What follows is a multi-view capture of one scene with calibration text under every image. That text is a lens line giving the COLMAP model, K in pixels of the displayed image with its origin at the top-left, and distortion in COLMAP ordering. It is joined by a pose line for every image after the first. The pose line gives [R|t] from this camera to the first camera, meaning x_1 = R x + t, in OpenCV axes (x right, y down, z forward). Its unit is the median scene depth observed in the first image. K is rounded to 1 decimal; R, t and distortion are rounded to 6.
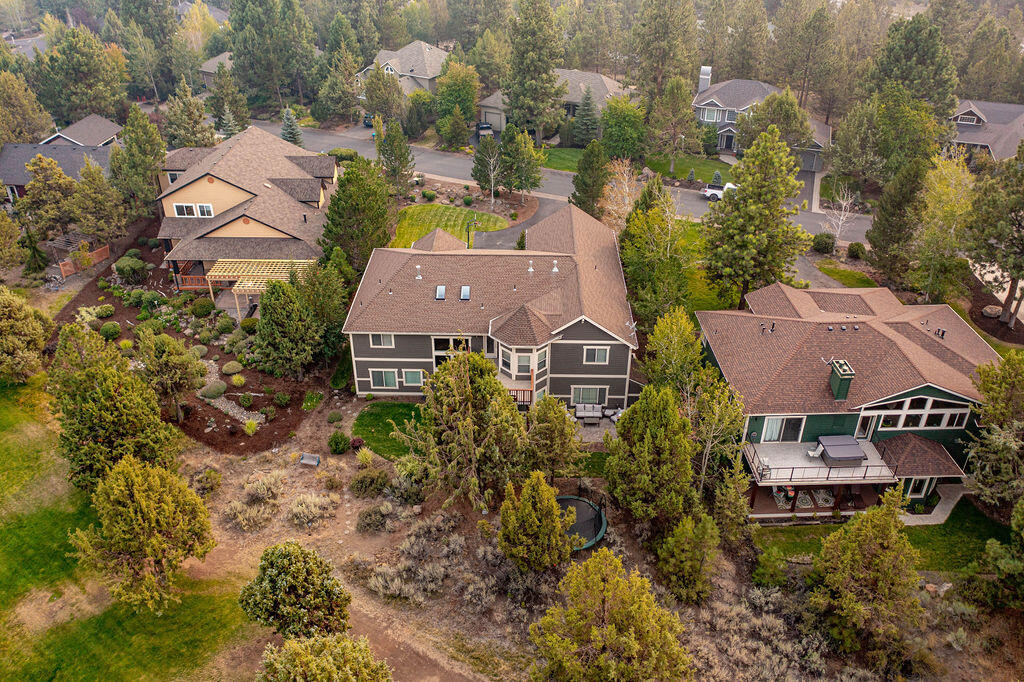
lens RADIAL K [[830.4, 0, 512.0], [0, 830.4, 341.0], [0, 0, 1]] dist [-0.006878, 0.010510]
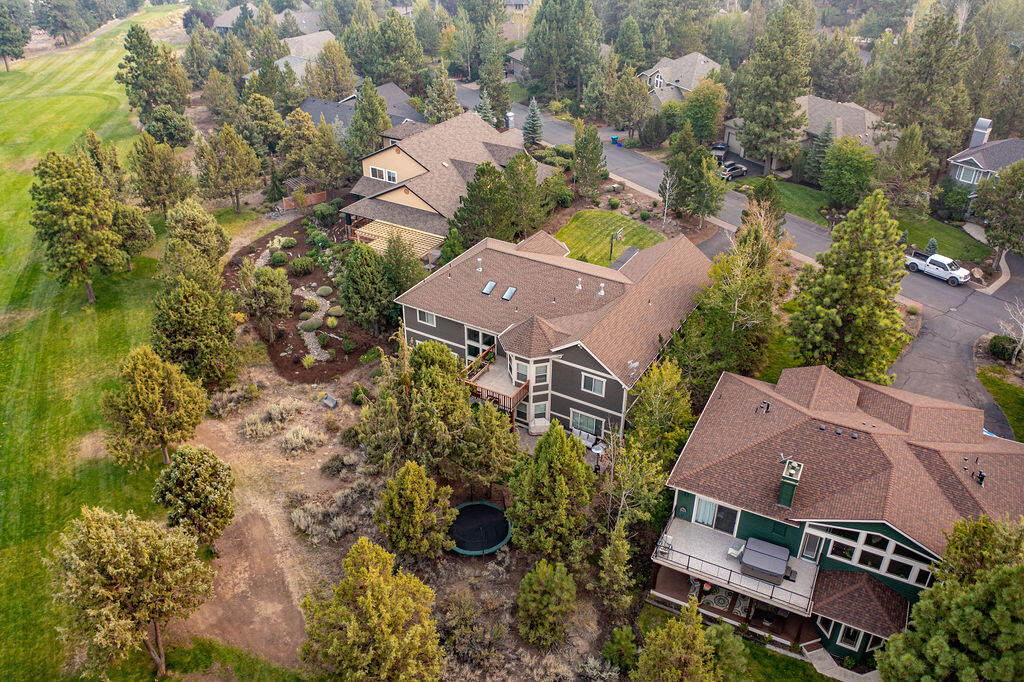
lens RADIAL K [[830.4, 0, 512.0], [0, 830.4, 341.0], [0, 0, 1]] dist [-0.006878, 0.010510]
pose [[0.868268, 0.257818, -0.423841, 0.411259], [-0.257727, 0.964434, 0.058684, -0.064030], [0.423897, 0.058282, 0.903833, 0.069399]]
